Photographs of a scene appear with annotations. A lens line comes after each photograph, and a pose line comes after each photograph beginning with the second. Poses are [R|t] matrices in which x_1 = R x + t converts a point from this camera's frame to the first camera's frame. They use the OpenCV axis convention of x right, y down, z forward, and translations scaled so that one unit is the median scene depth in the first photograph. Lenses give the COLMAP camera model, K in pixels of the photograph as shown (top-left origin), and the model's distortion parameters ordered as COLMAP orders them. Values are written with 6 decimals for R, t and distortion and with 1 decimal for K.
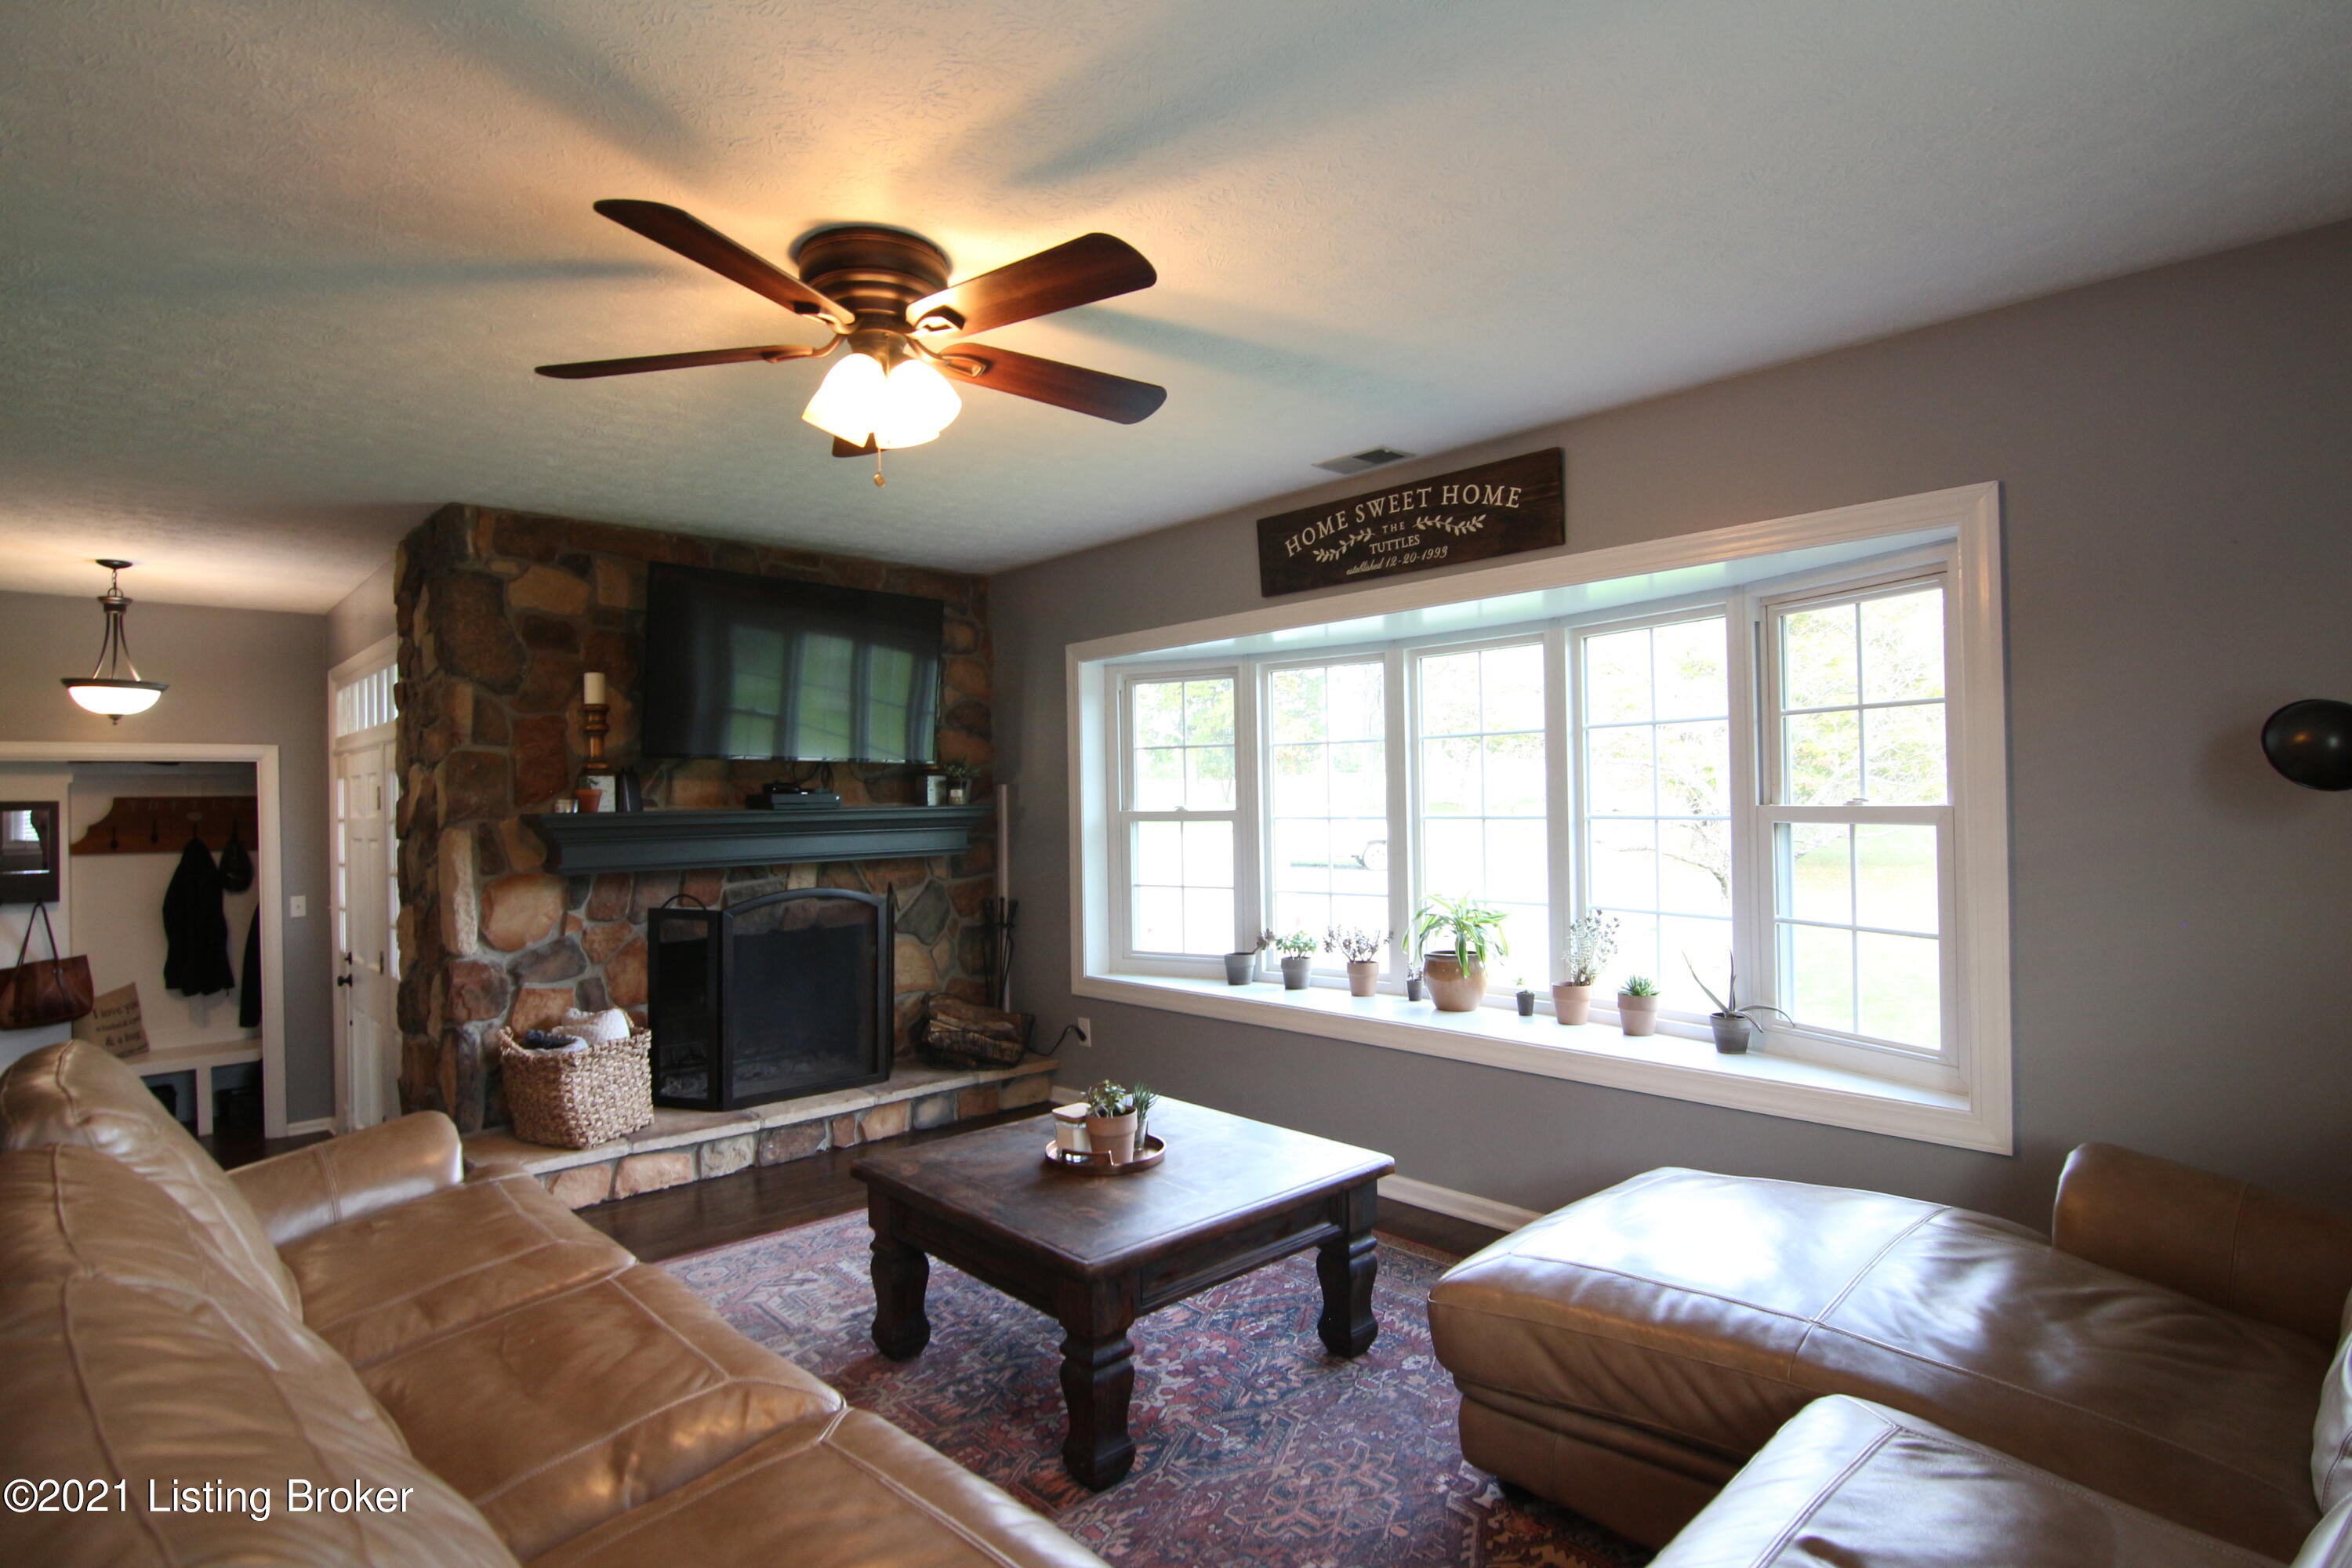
lens RADIAL K [[1200.0, 0, 1191.5], [0, 1200.0, 782.1], [0, 0, 1]] dist [0.003454, -0.000098]
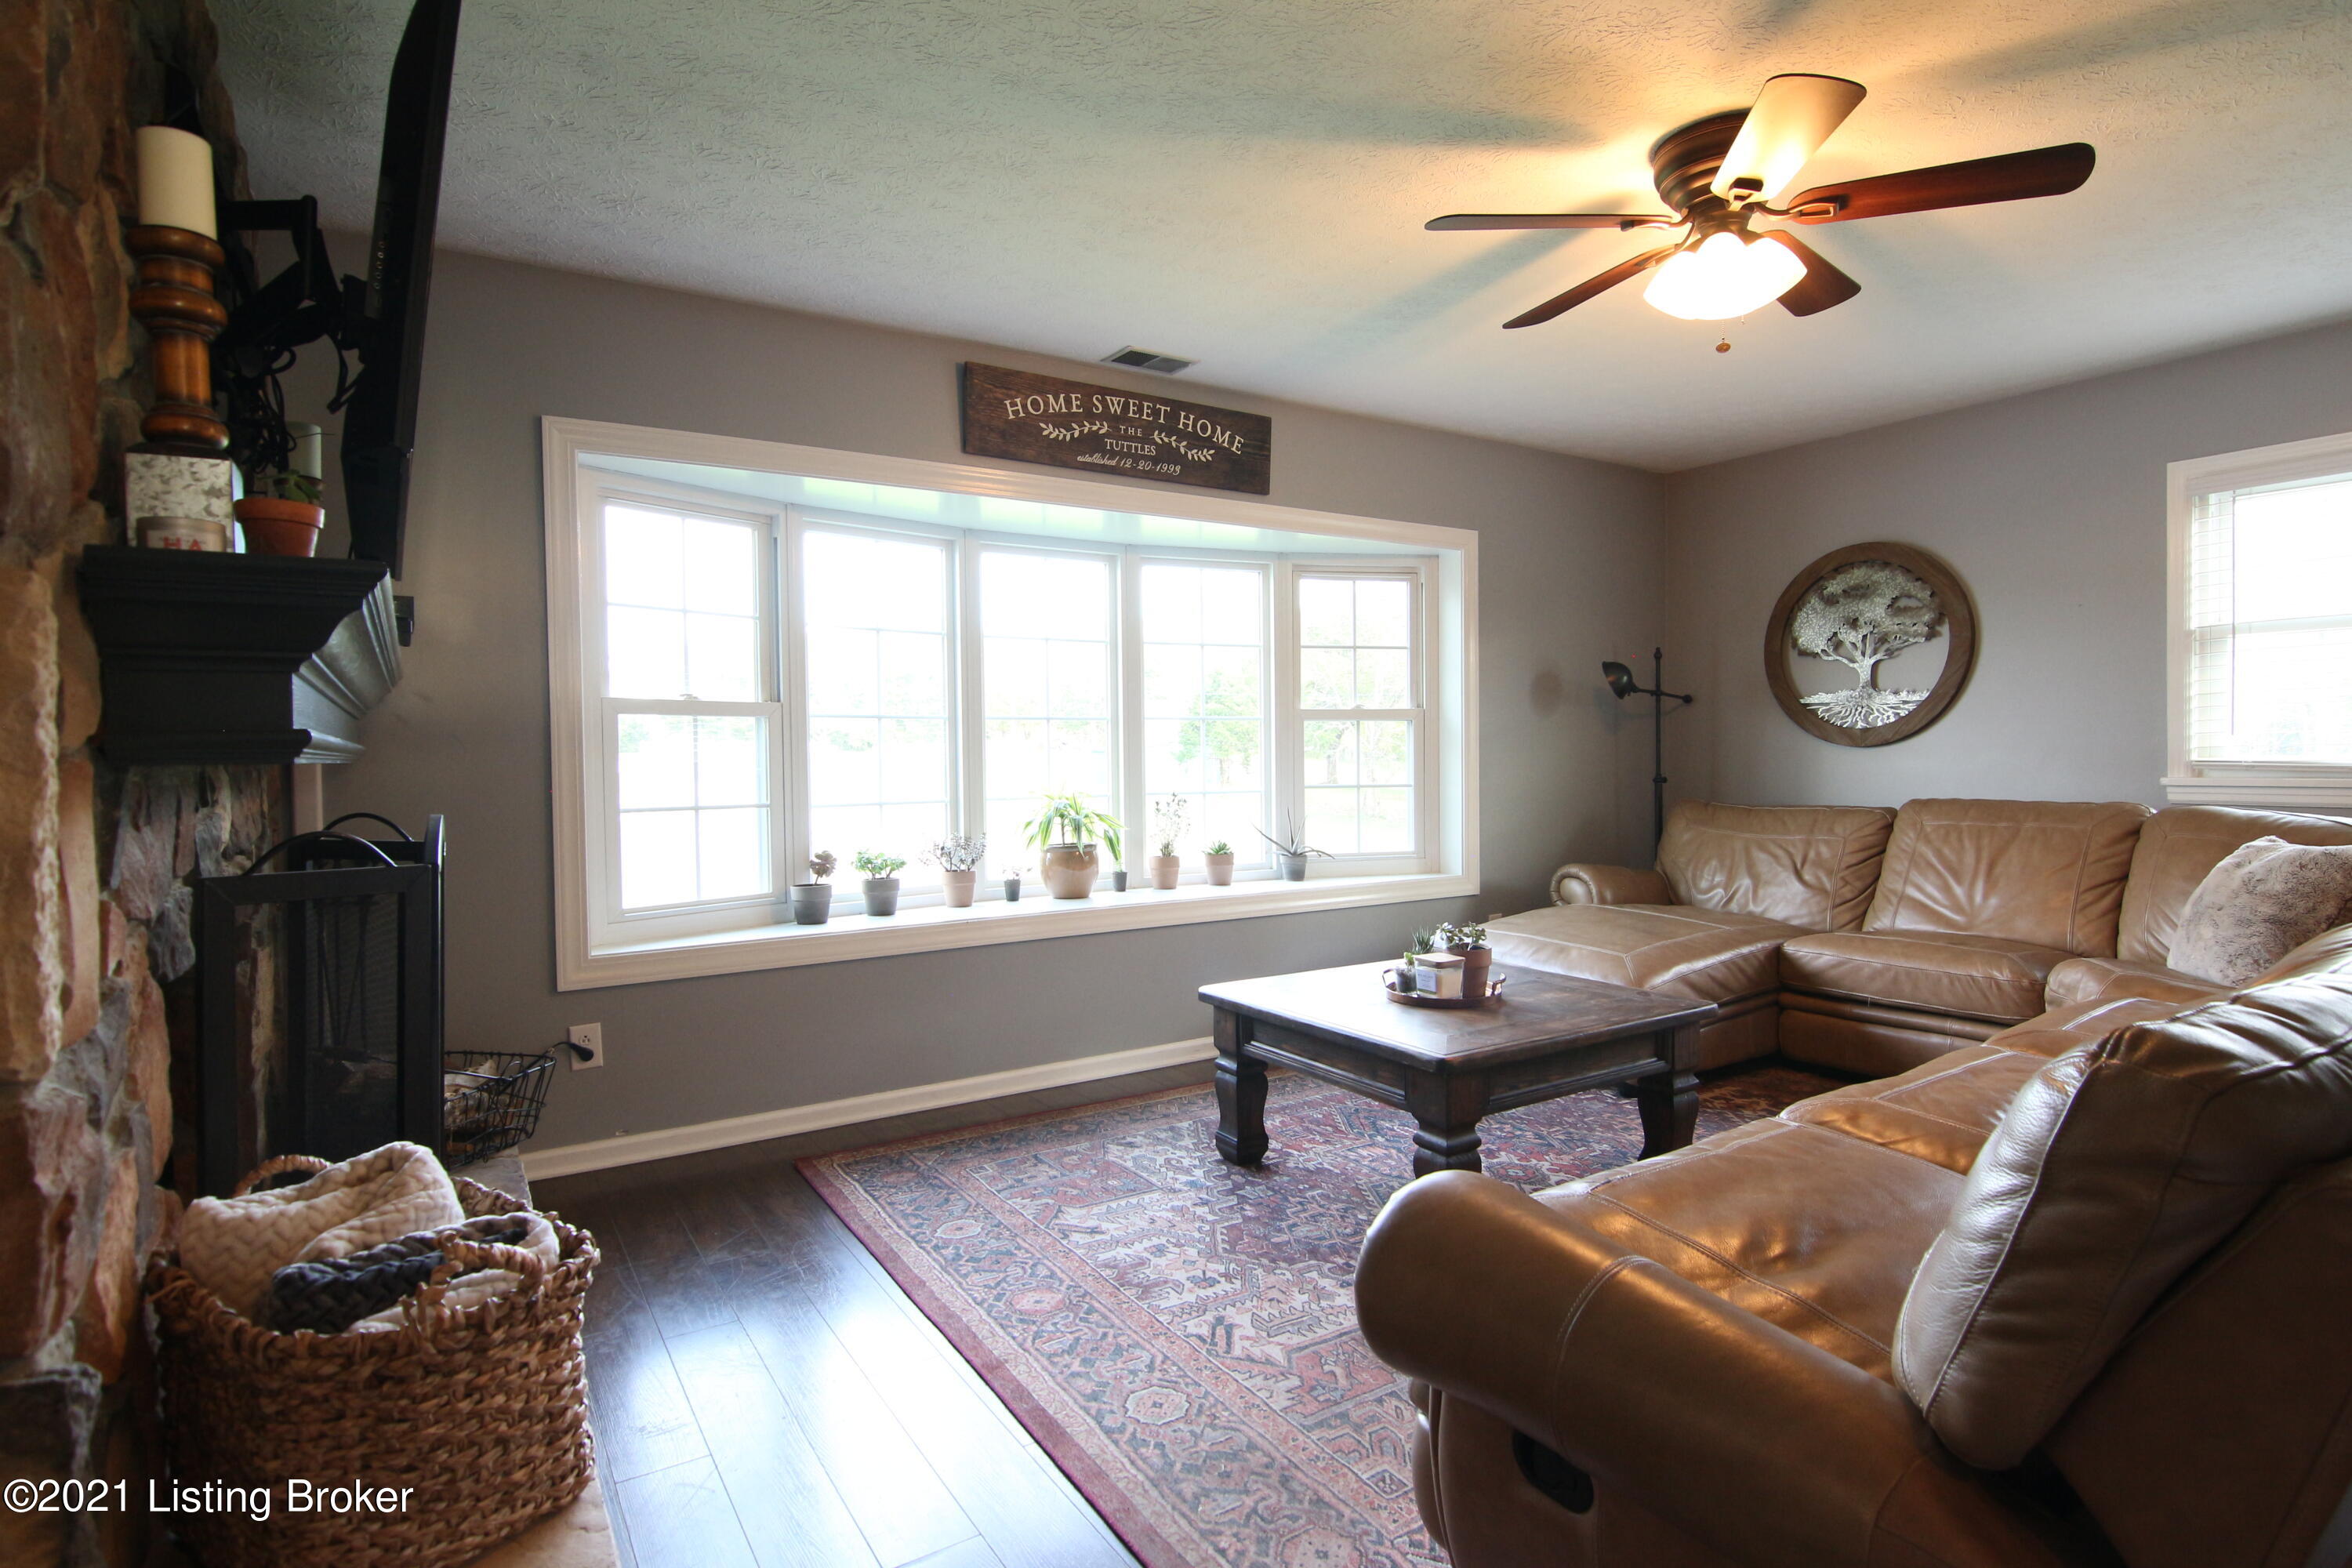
lens RADIAL K [[1200.0, 0, 1191.7], [0, 1200.0, 785.9], [0, 0, 1]] dist [0.003454, -0.000098]
pose [[0.173105, -0.014557, 0.984796, -0.861442], [-0.007656, 0.999841, 0.016125, 0.079763], [-0.984874, -0.010331, 0.172966, 0.771346]]
